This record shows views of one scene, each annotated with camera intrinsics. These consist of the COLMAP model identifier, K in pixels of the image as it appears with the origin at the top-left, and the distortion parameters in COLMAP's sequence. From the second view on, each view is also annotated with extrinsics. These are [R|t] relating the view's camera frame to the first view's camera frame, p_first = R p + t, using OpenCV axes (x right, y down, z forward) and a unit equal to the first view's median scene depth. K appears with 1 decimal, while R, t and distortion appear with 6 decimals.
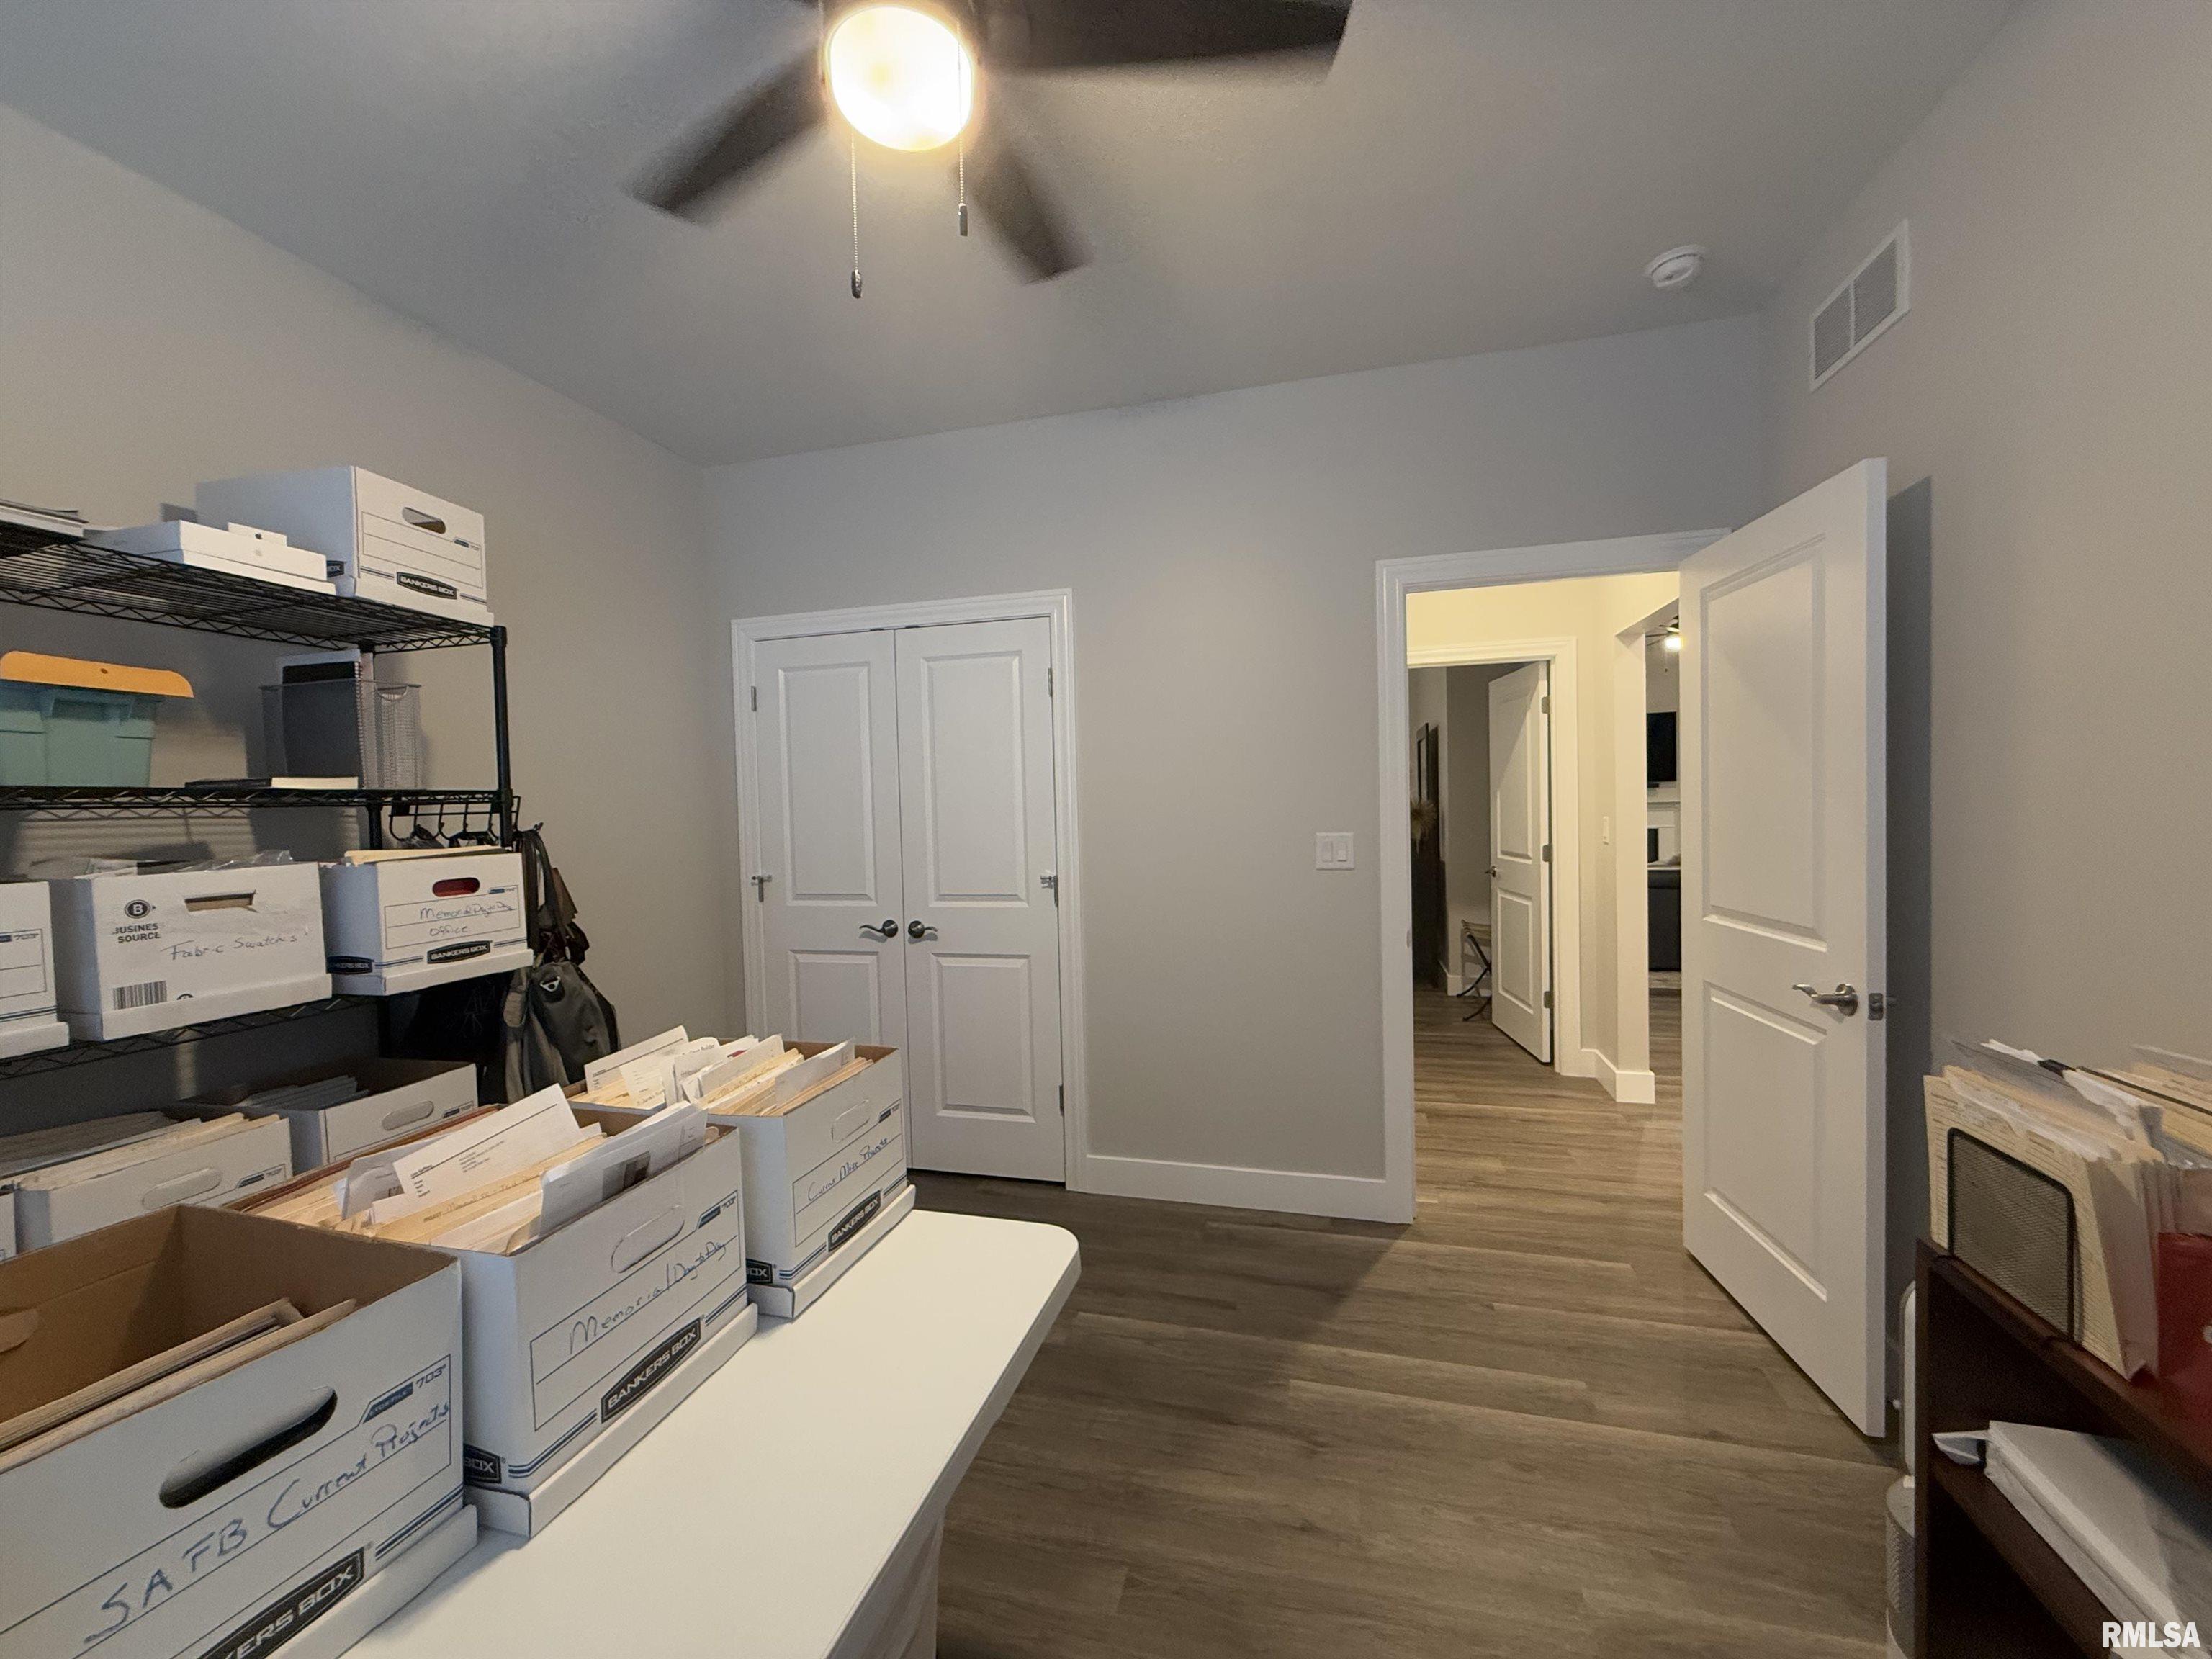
lens RADIAL K [[883.0, 0, 1109.8], [0, 883.0, 826.5], [0, 0, 1]] dist [0.000635, -0.000026]
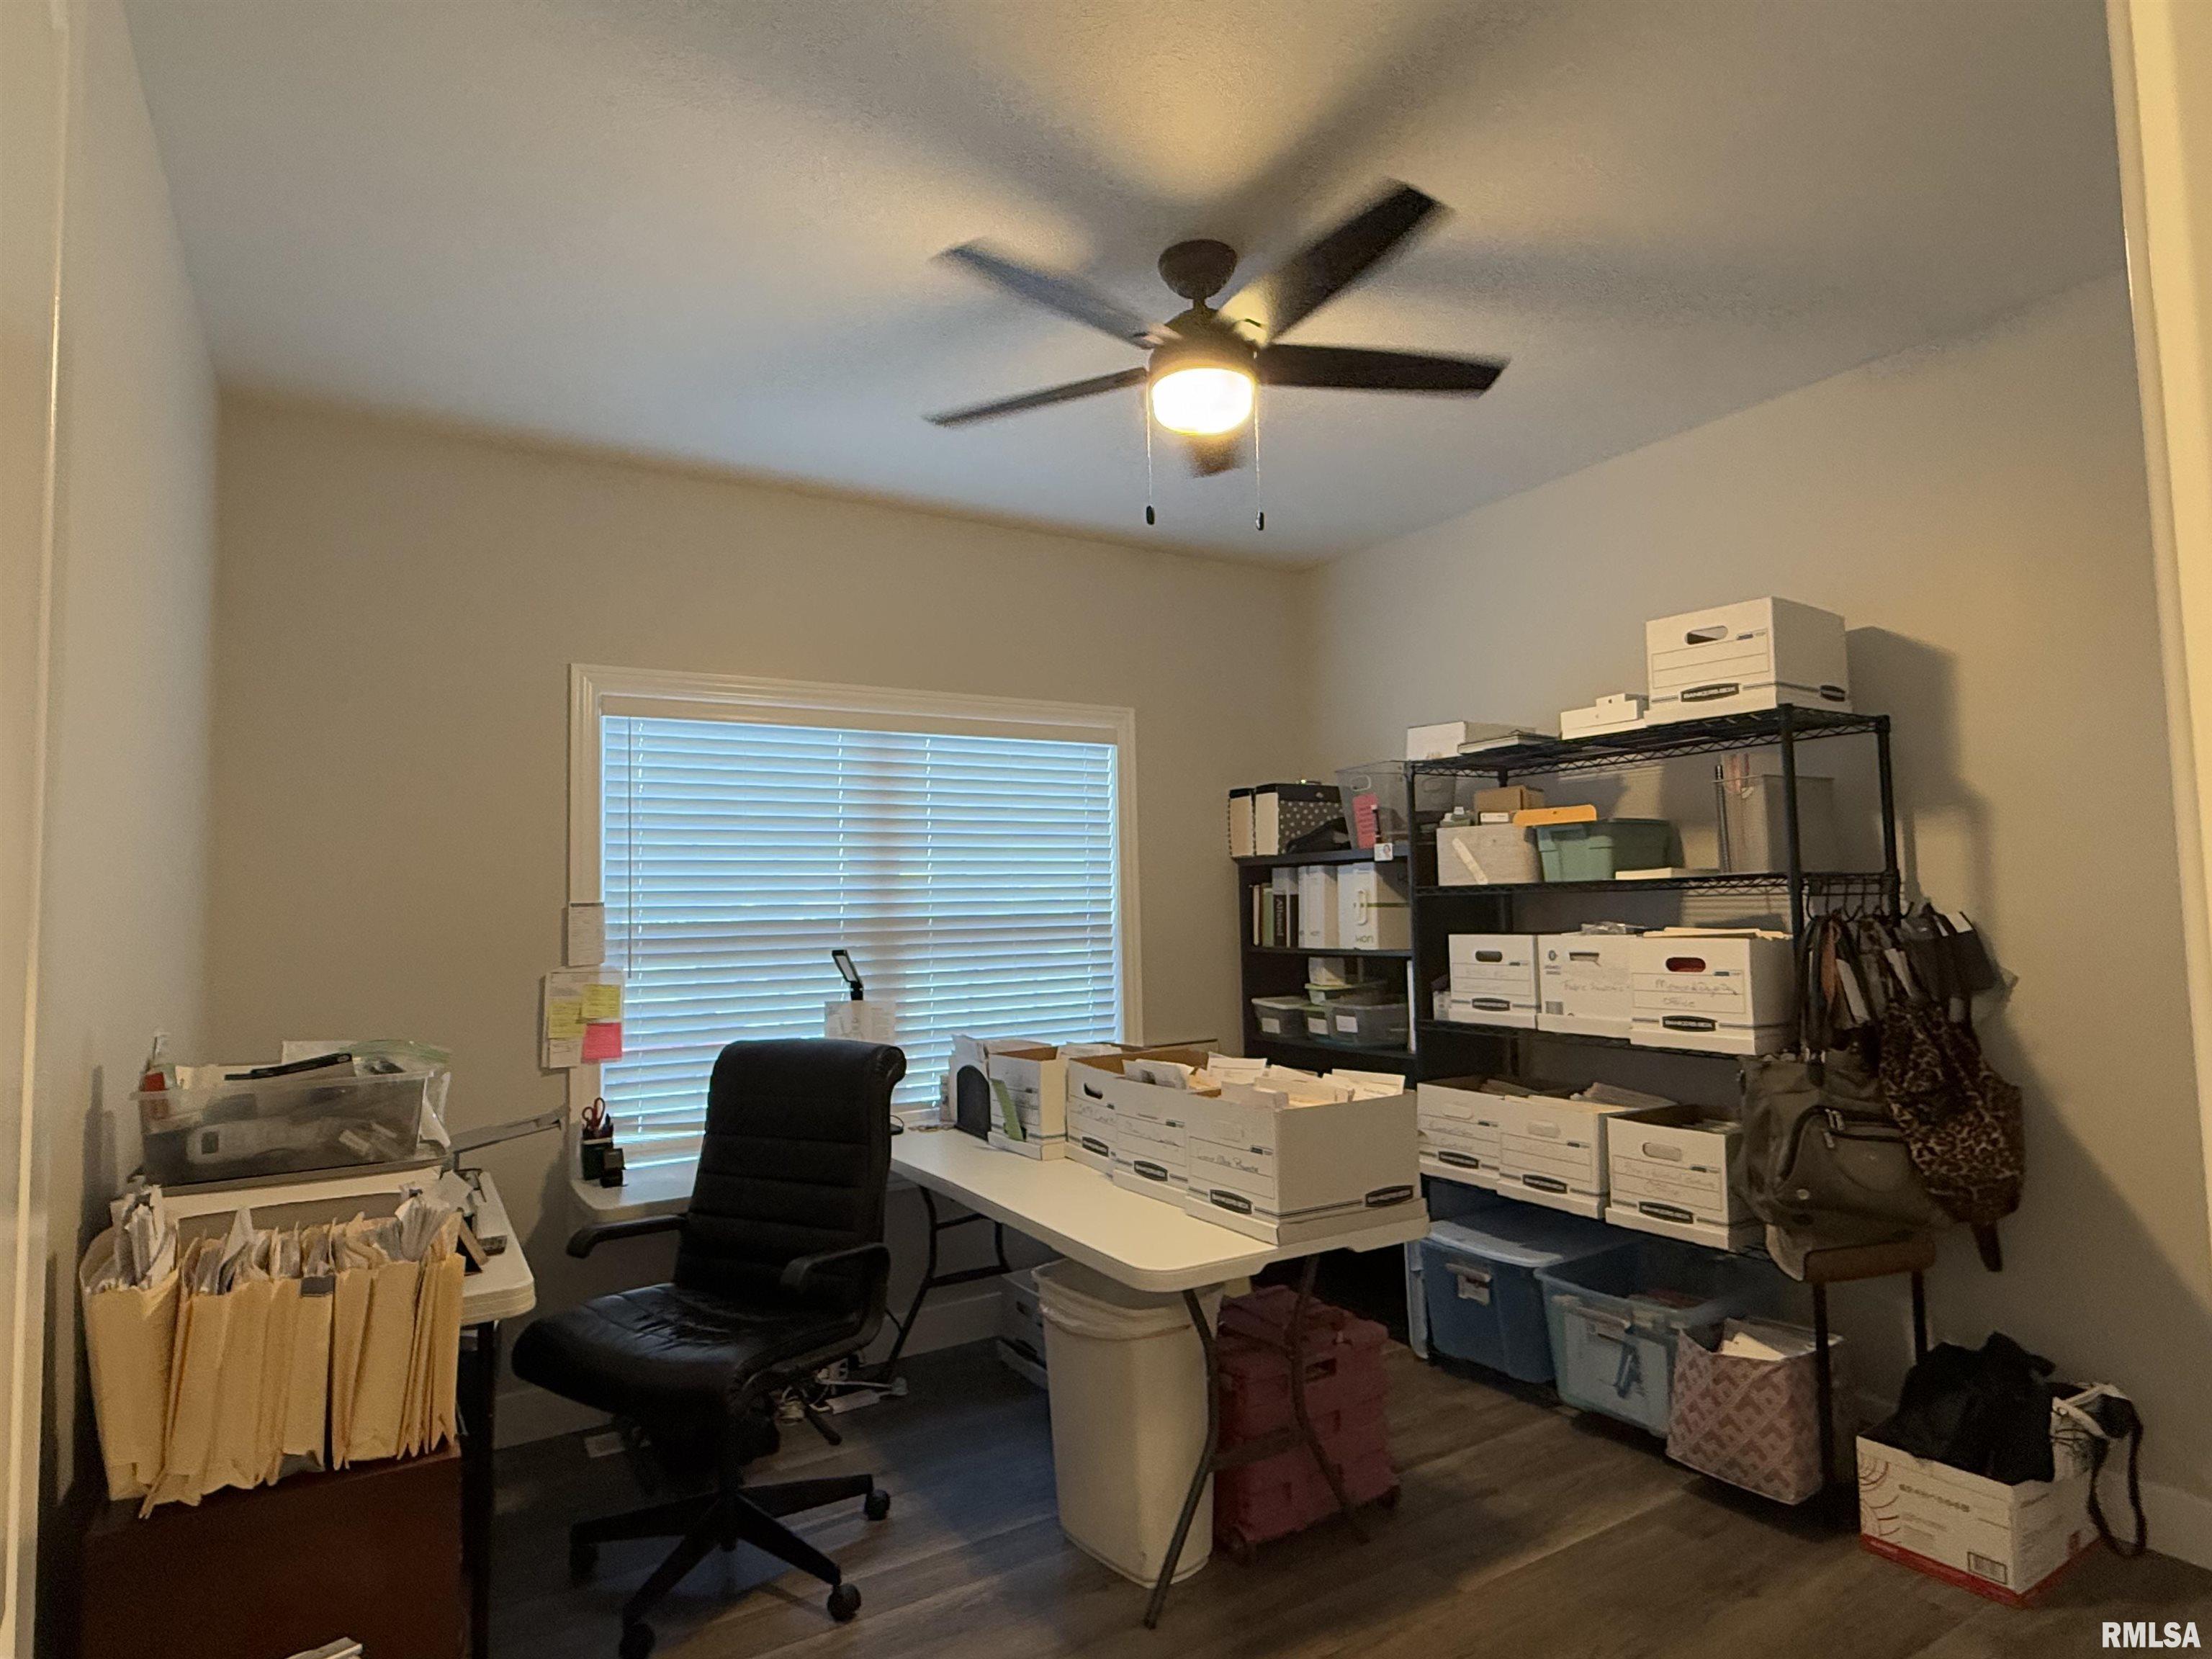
lens RADIAL K [[1258.8, 0, 1104.4], [0, 1258.8, 827.3], [0, 0, 1]] dist [-0.001170, -0.000198]
pose [[-0.695848, -0.006170, -0.718163, 0.931905], [0.021464, 0.999338, -0.029382, -0.075657], [0.717868, -0.035860, -0.695255, 1.611497]]
